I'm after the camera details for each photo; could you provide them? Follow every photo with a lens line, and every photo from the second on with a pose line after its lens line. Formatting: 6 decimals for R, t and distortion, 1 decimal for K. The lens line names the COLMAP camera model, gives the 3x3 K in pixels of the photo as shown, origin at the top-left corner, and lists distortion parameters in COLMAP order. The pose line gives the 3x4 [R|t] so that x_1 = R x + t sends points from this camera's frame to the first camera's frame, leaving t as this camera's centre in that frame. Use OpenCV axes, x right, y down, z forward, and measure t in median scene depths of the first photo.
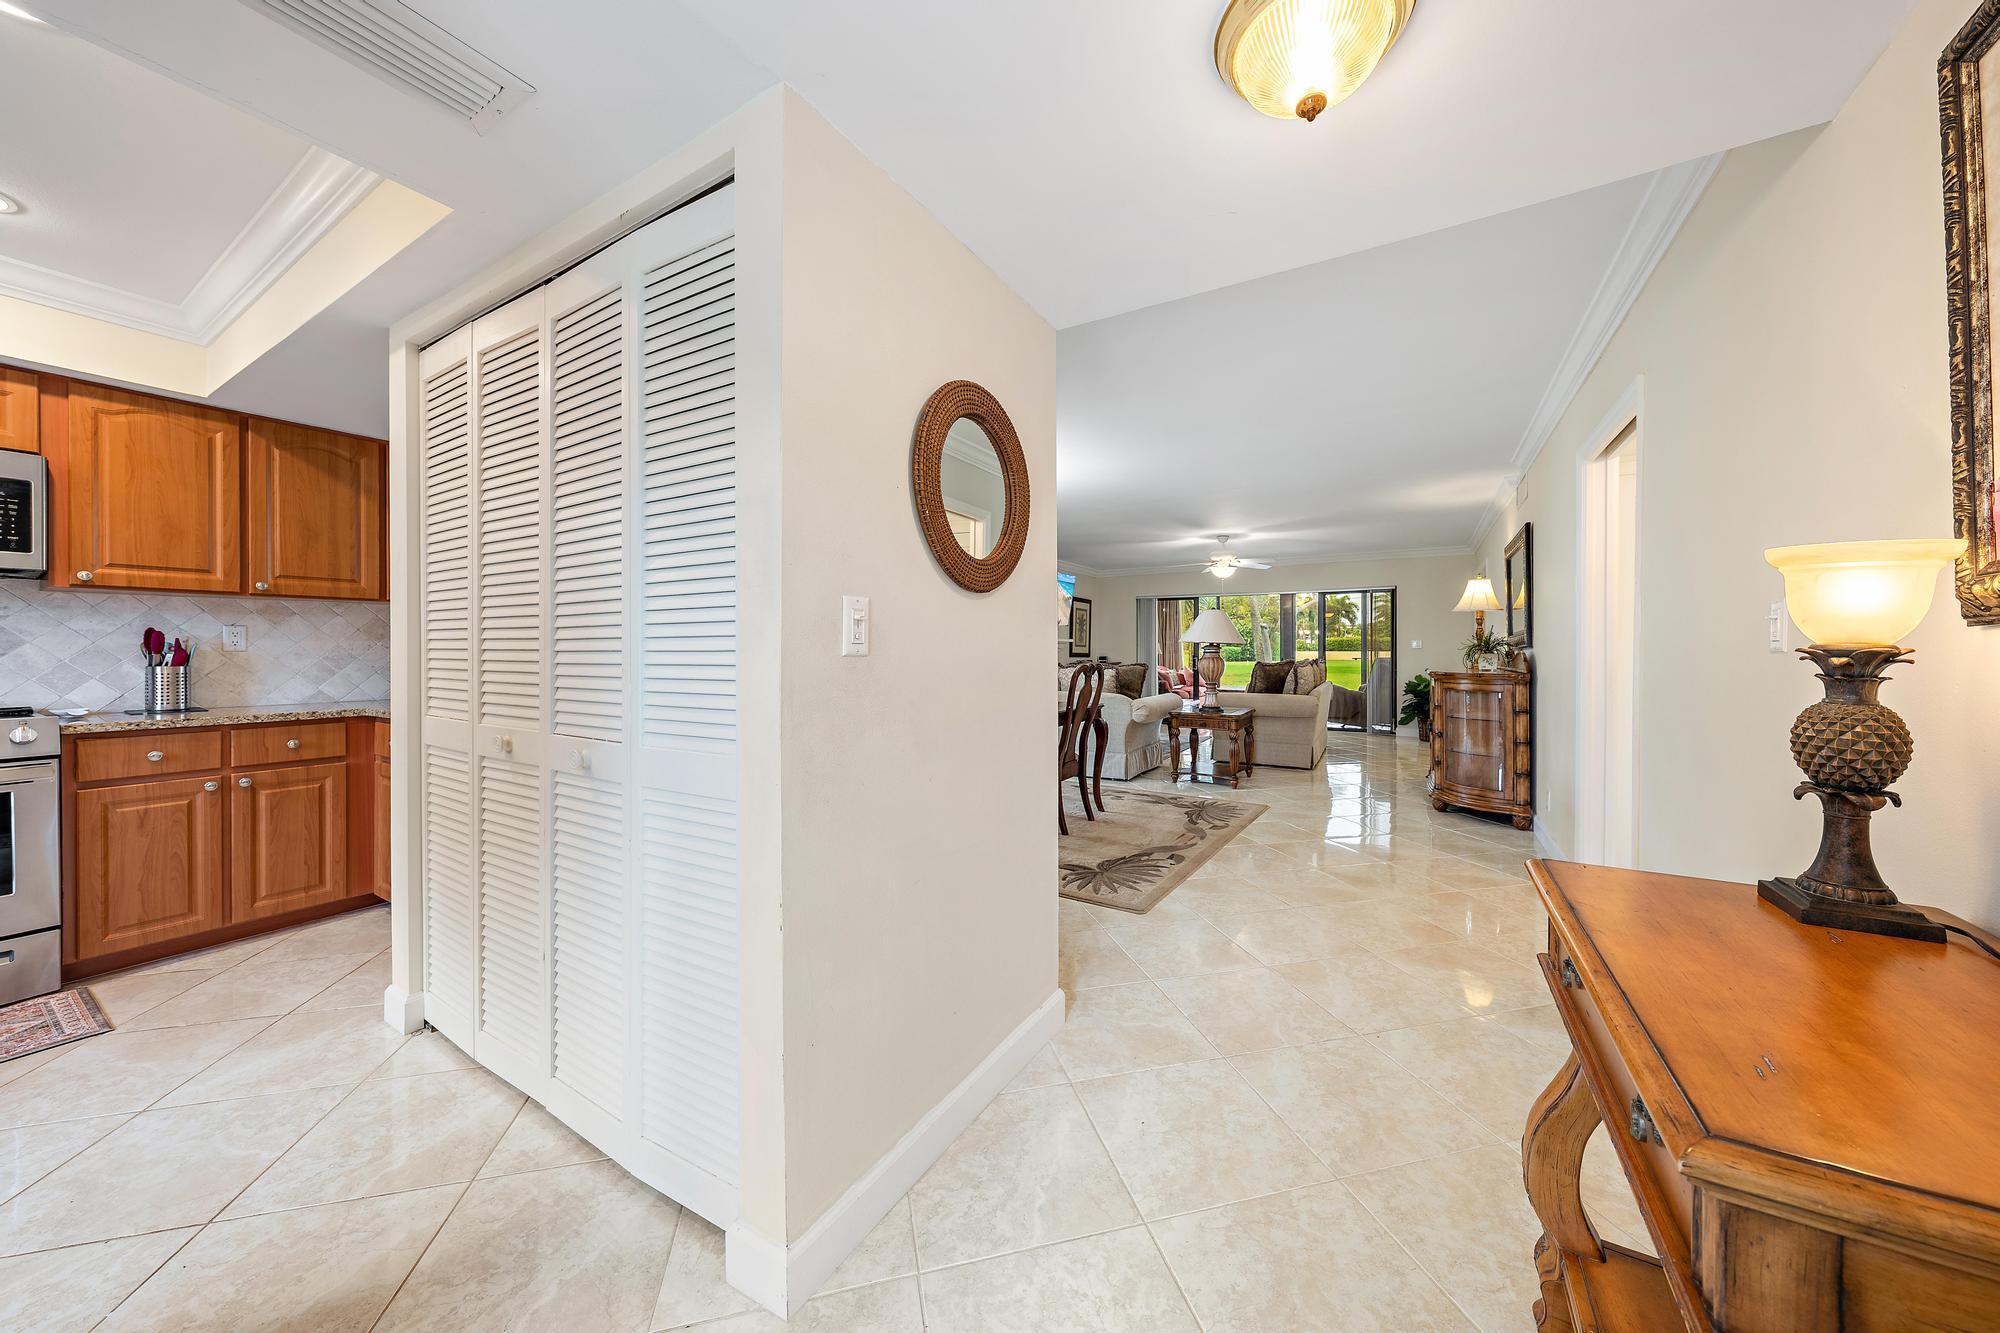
lens RADIAL K [[670.1, 0, 994.9], [0, 670.1, 650.4], [0, 0, 1]] dist [-0.000818, 0.000249]
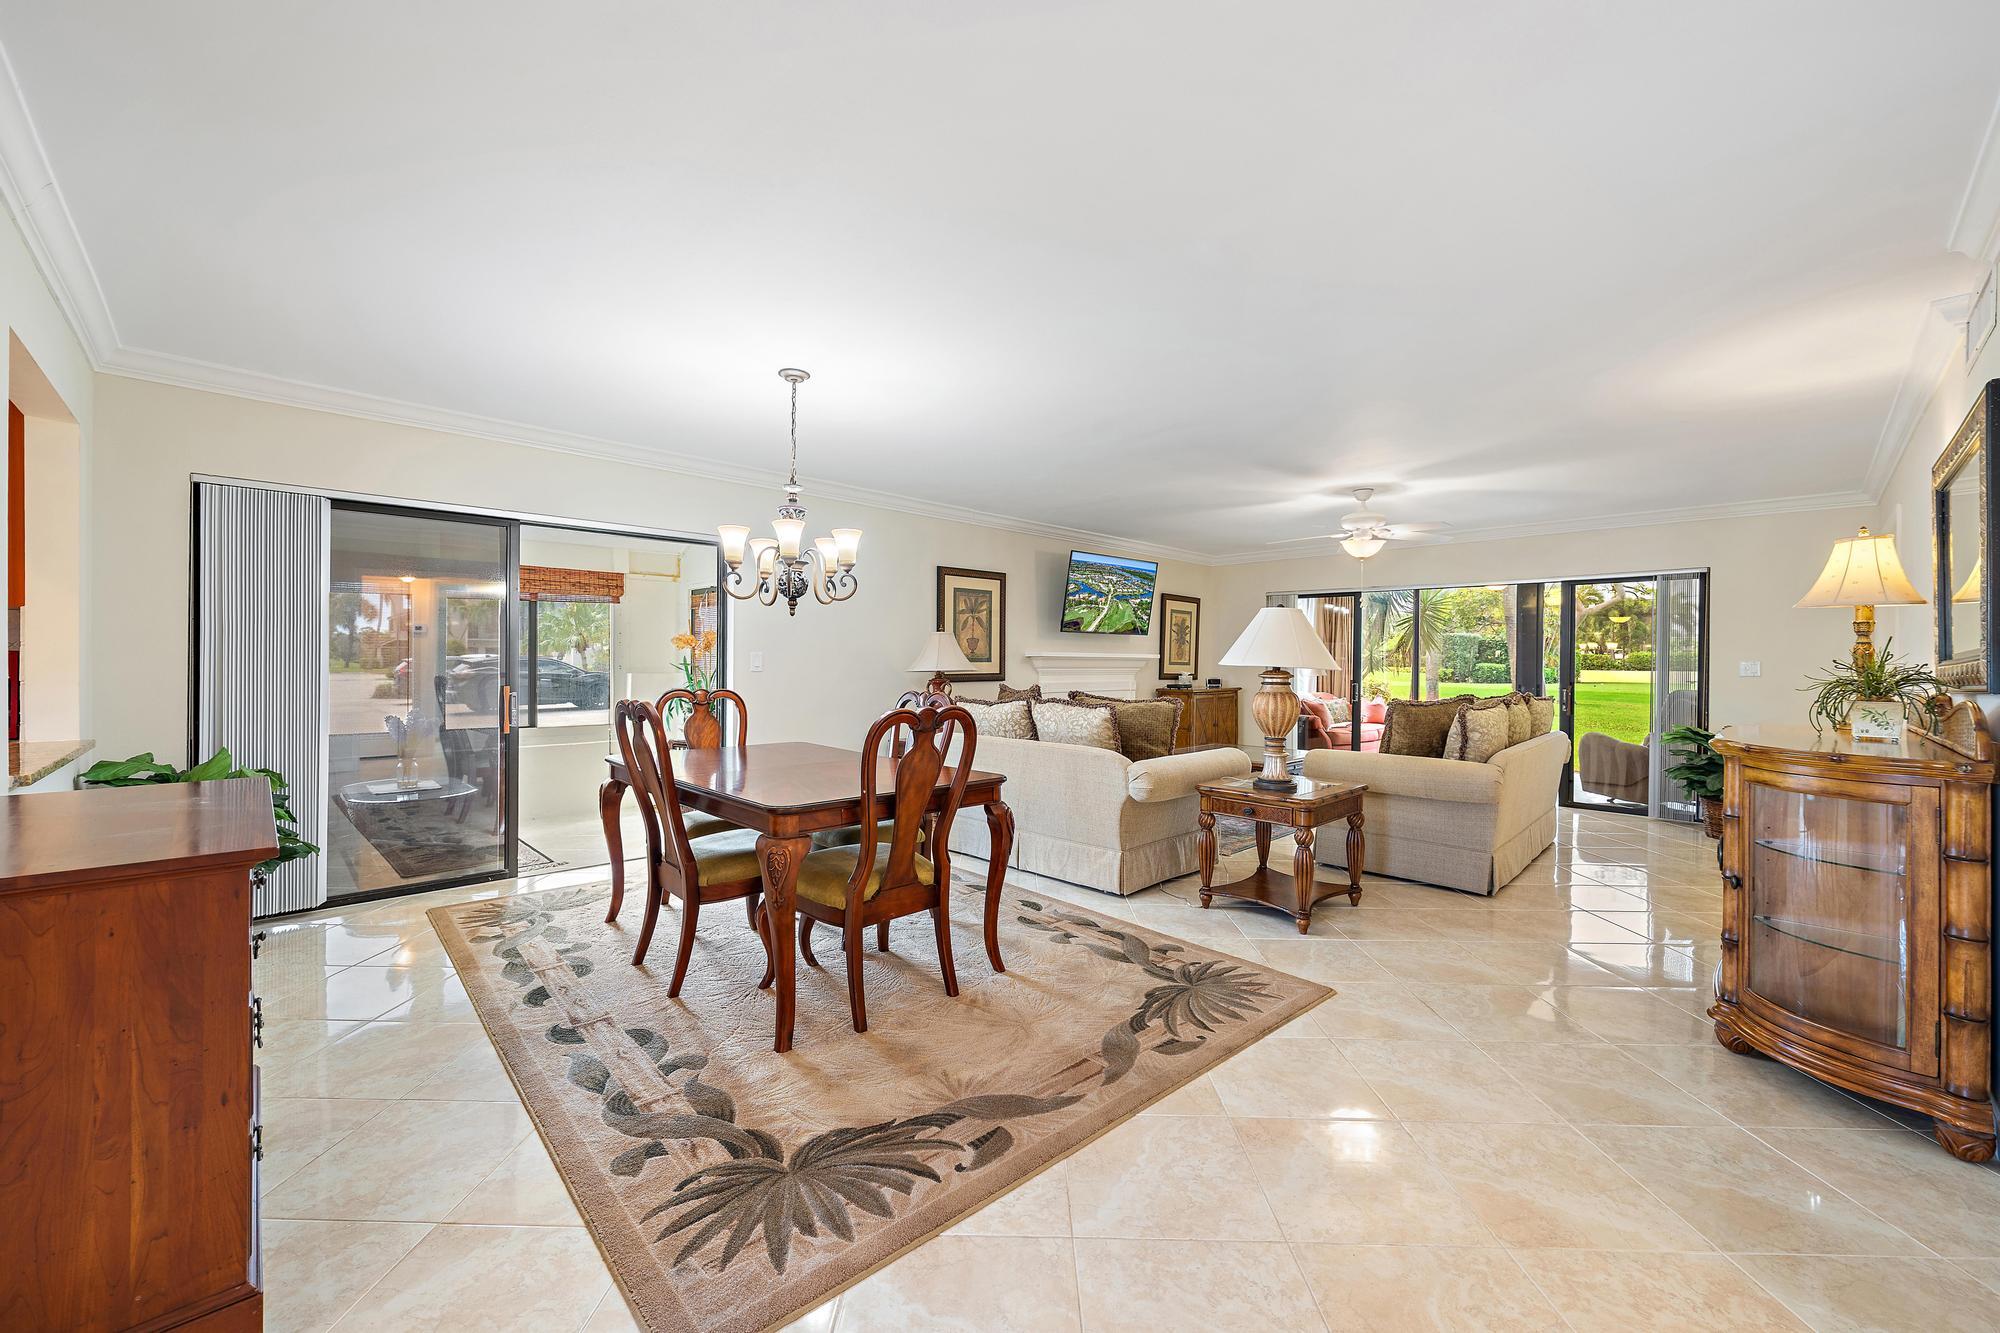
lens RADIAL K [[769.9, 0, 995.2], [0, 769.9, 663.6], [0, 0, 1]] dist [-0.001731, 0.000768]
pose [[0.968624, 0.010487, -0.248311, 0.297560], [-0.010038, 0.999945, 0.003073, -0.015904], [0.248329, -0.000484, 0.968676, 0.363258]]
